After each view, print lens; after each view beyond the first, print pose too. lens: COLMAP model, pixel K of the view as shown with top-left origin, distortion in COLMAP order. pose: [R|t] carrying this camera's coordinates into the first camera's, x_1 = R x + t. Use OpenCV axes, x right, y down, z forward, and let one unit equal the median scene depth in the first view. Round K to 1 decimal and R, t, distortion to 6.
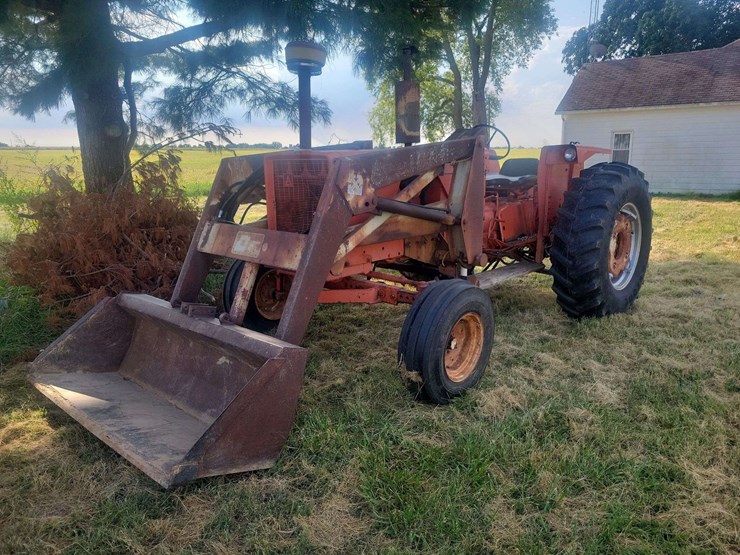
lens RADIAL K [[559.1, 0, 372.6], [0, 559.1, 278.9], [0, 0, 1]] dist [0.048884, -0.029363]
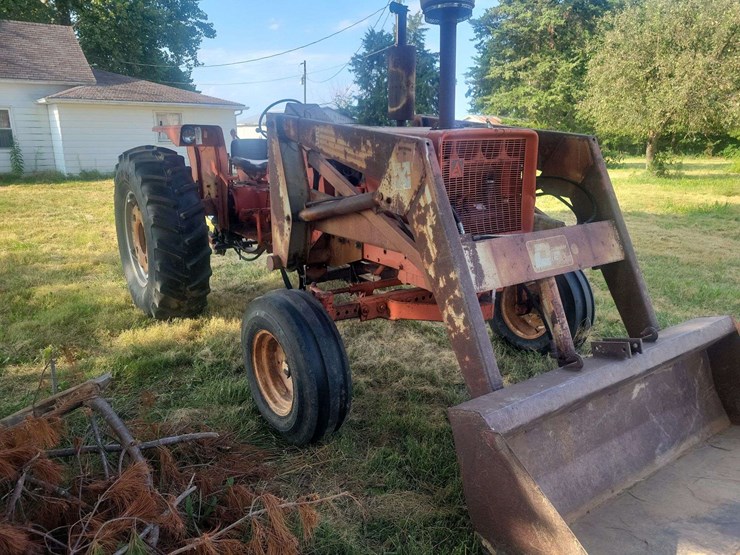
lens RADIAL K [[559.1, 0, 372.6], [0, 559.1, 278.9], [0, 0, 1]] dist [0.048884, -0.029363]
pose [[0.227723, -0.245616, 0.942239, -0.901408], [0.212767, 0.956832, 0.197998, -0.207629], [-0.950196, 0.155389, 0.270152, 0.933707]]
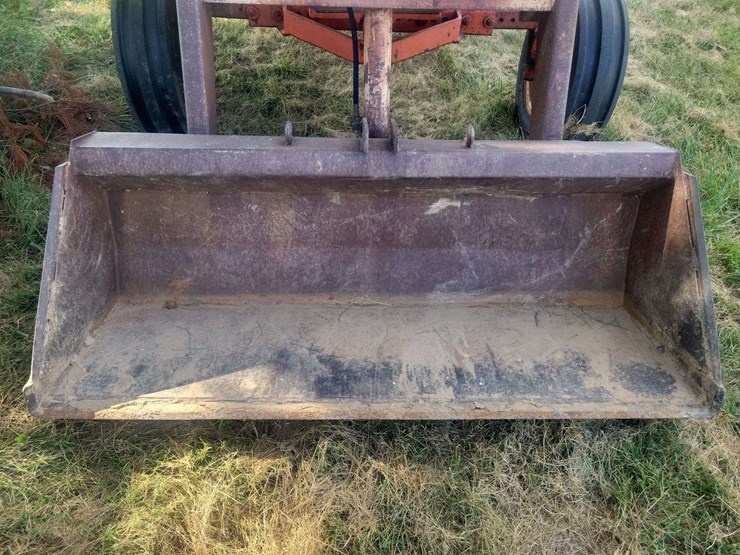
lens RADIAL K [[559.1, 0, 372.6], [0, 559.1, 278.9], [0, 0, 1]] dist [0.048884, -0.029363]
pose [[0.721160, -0.453049, 0.524095, -0.551278], [0.113787, 0.823710, 0.555477, -0.103861], [-0.683360, -0.340953, 0.645577, 0.540447]]
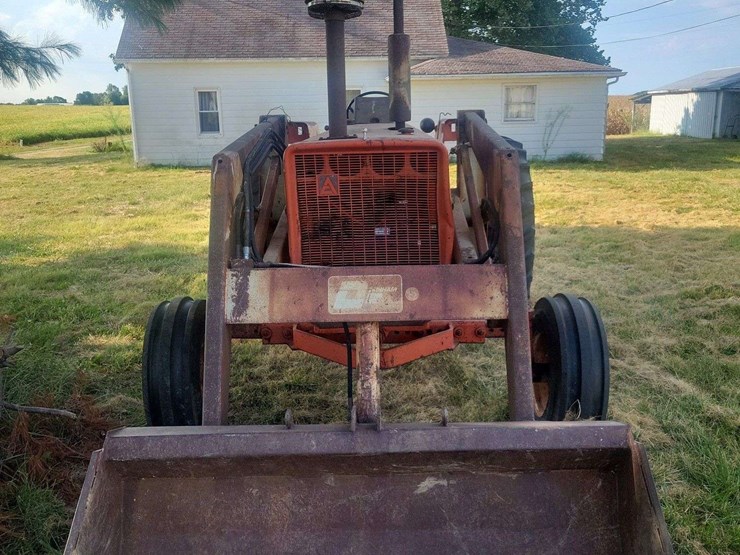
lens RADIAL K [[736.1, 0, 370.8], [0, 736.1, 278.4], [0, 0, 1]] dist [0.015346, 0.001272]
pose [[0.749418, -0.162145, 0.641935, -0.670812], [0.160052, 0.985160, 0.061990, -0.117311], [-0.642461, 0.056287, 0.764249, 0.338937]]
